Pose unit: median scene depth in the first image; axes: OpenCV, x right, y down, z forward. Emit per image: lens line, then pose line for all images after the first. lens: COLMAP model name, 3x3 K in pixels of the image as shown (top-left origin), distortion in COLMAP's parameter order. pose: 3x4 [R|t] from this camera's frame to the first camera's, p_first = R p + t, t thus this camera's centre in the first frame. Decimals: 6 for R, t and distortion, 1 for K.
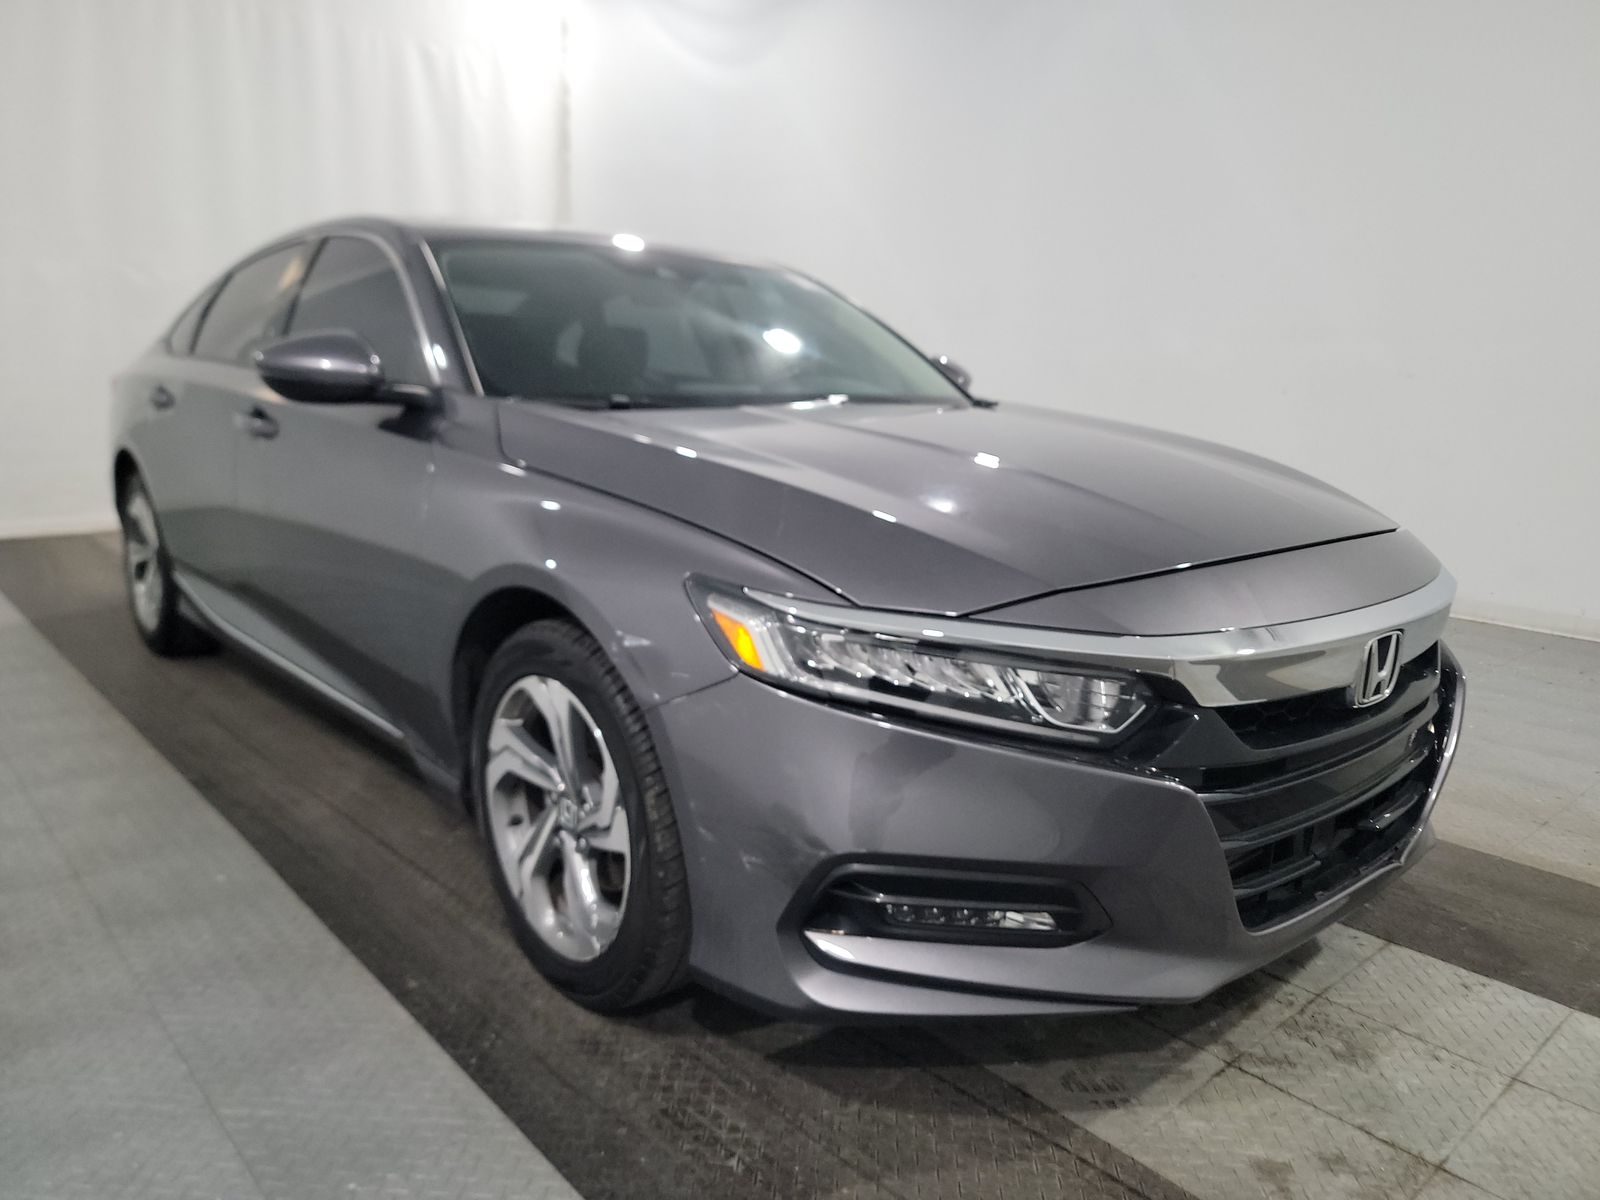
lens RADIAL K [[1161.6, 0, 801.0], [0, 1161.6, 597.1], [0, 0, 1]] dist [0.046225, -0.051243]
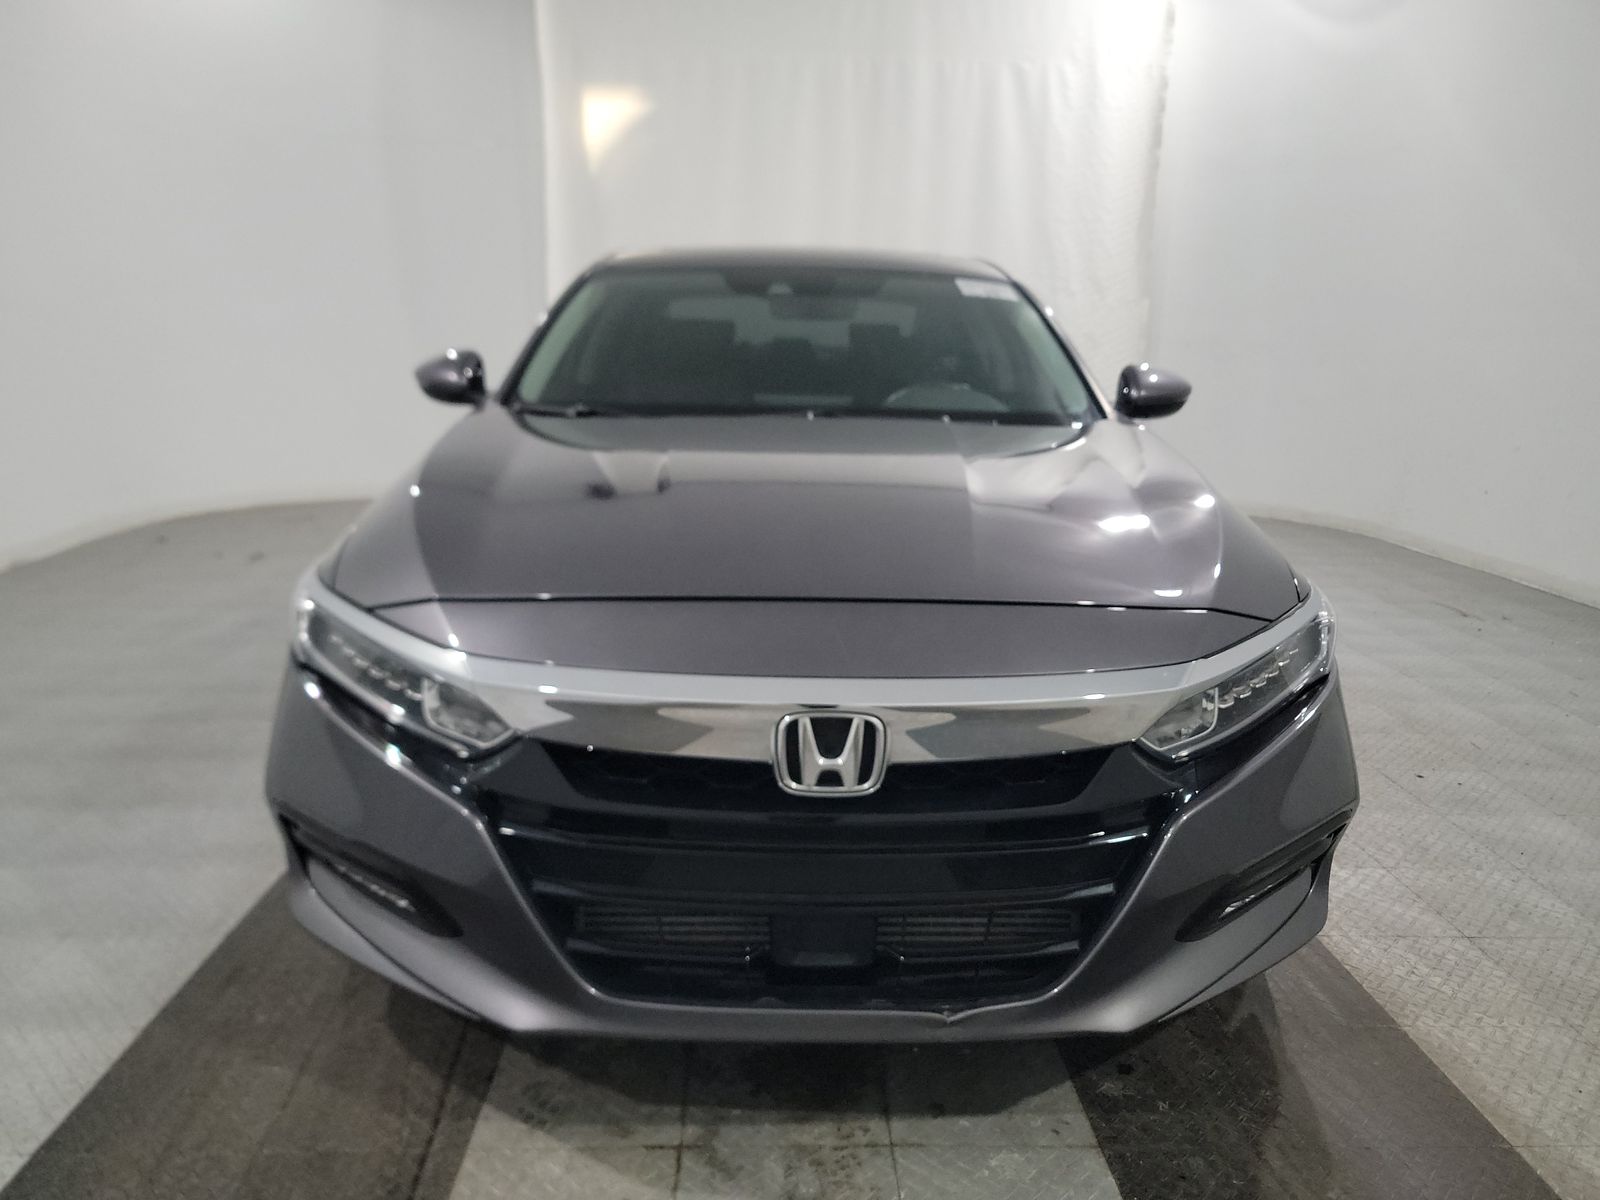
lens RADIAL K [[1161.6, 0, 801.0], [0, 1161.6, 597.1], [0, 0, 1]] dist [0.046225, -0.051243]
pose [[0.757427, 0.131933, -0.639451, 0.987873], [-0.129875, 0.990245, 0.050473, -0.091396], [0.639872, 0.044818, 0.767173, 0.338453]]
